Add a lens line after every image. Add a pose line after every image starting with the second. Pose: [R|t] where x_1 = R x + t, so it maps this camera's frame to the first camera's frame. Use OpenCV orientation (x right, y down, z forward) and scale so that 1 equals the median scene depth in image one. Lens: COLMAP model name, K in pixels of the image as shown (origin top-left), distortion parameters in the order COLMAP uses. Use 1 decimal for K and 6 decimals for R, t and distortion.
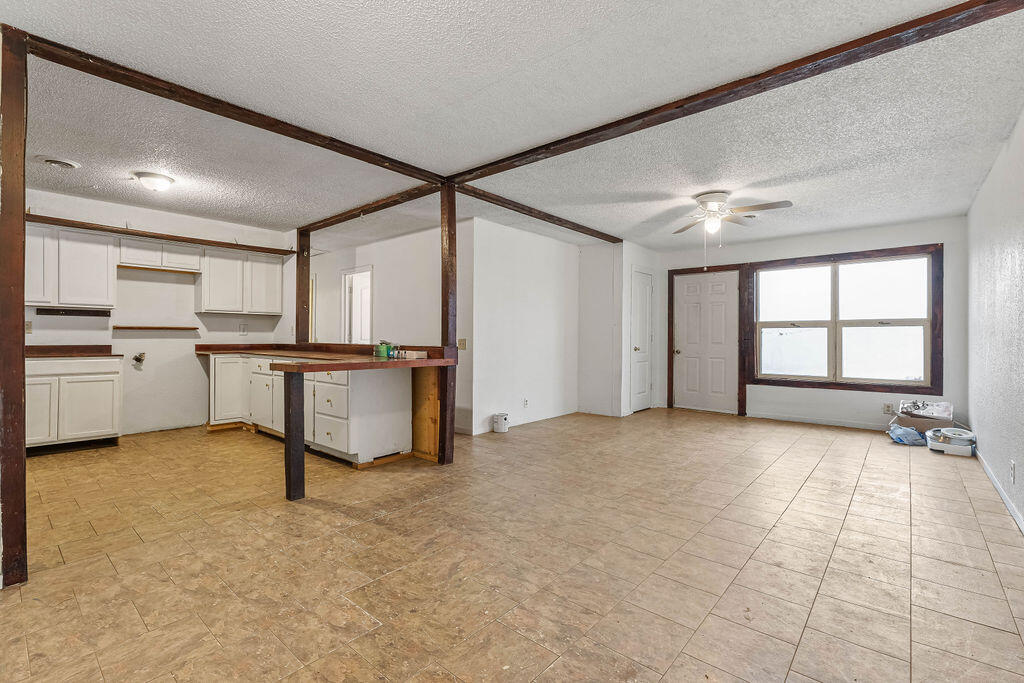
lens RADIAL K [[478.8, 0, 515.0], [0, 478.8, 339.2], [0, 0, 1]] dist [-0.007814, 0.002582]
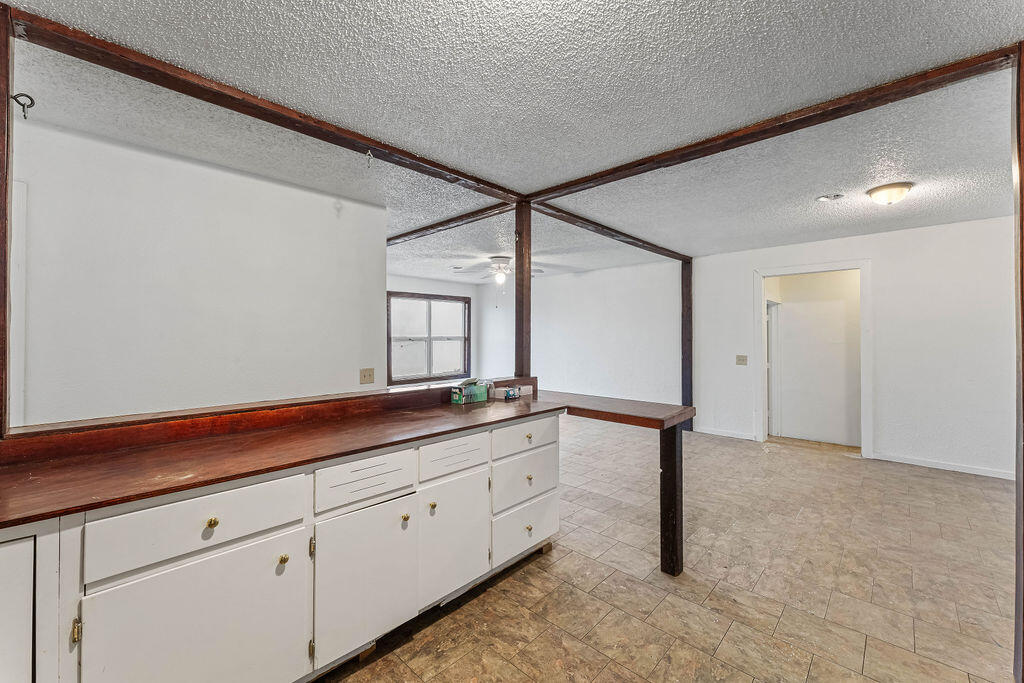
lens RADIAL K [[407.7, 0, 525.1], [0, 407.7, 333.6], [0, 0, 1]] dist [0.000479, -0.000156]
pose [[0.019962, 0.002245, 0.999798, -0.701324], [0.004121, 0.999989, -0.002328, -0.049535], [-0.999792, 0.004166, 0.019952, 0.735948]]
